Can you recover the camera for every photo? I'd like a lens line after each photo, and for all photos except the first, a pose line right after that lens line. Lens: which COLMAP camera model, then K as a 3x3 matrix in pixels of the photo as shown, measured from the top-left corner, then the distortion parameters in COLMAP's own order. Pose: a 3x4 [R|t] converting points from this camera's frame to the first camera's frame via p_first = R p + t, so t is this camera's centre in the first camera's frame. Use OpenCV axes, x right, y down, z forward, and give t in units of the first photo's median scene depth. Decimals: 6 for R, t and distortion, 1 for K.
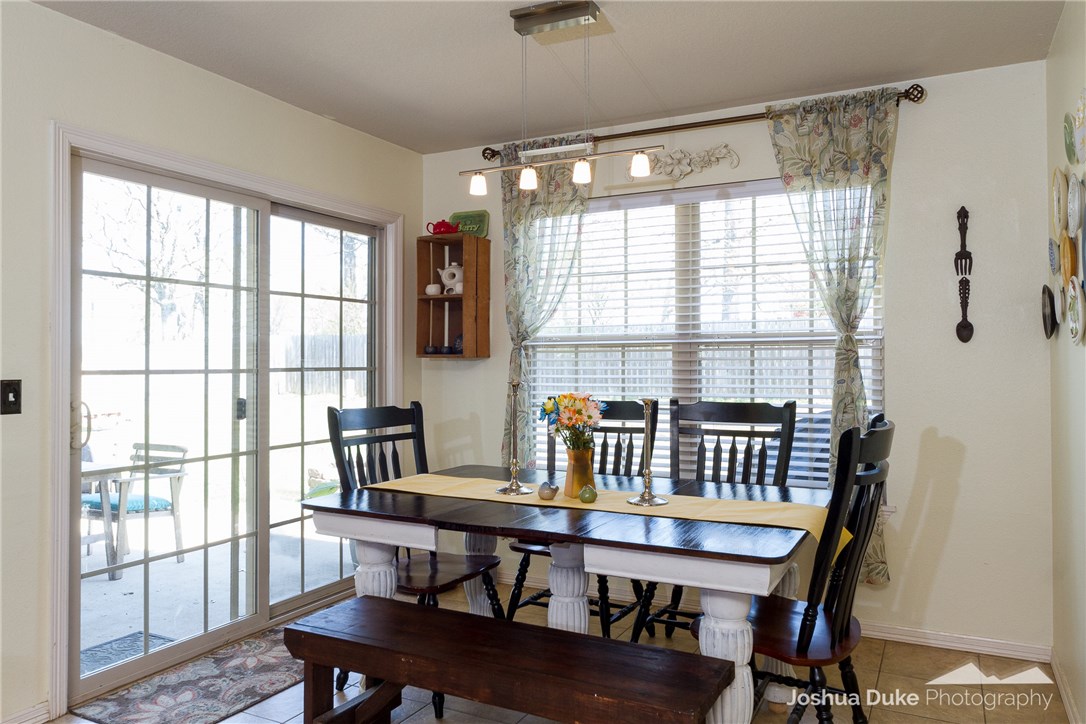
lens RADIAL K [[755.9, 0, 543.0], [0, 755.9, 362.0], [0, 0, 1]] dist [-0.002029, -0.002870]
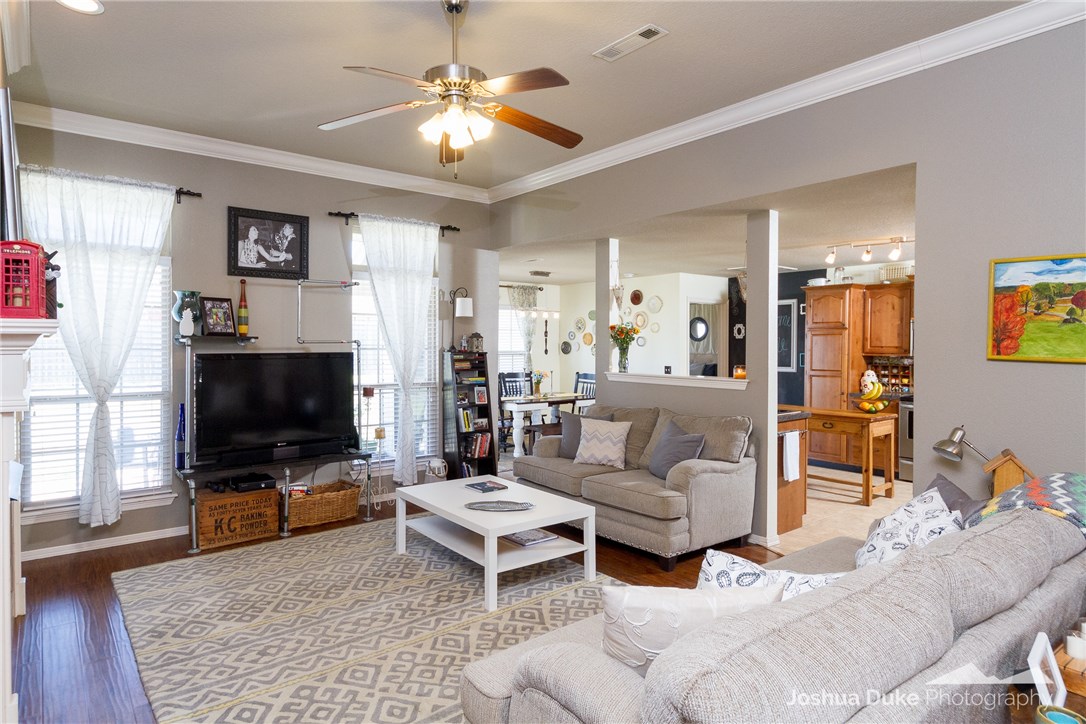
lens RADIAL K [[635.1, 0, 538.5], [0, 635.1, 354.3], [0, 0, 1]] dist [0.002430, 0.001367]
pose [[0.403889, -0.016228, 0.914664, -2.287622], [-0.006212, 0.999771, 0.020481, -0.086724], [-0.914787, -0.013954, 0.403696, -0.263979]]
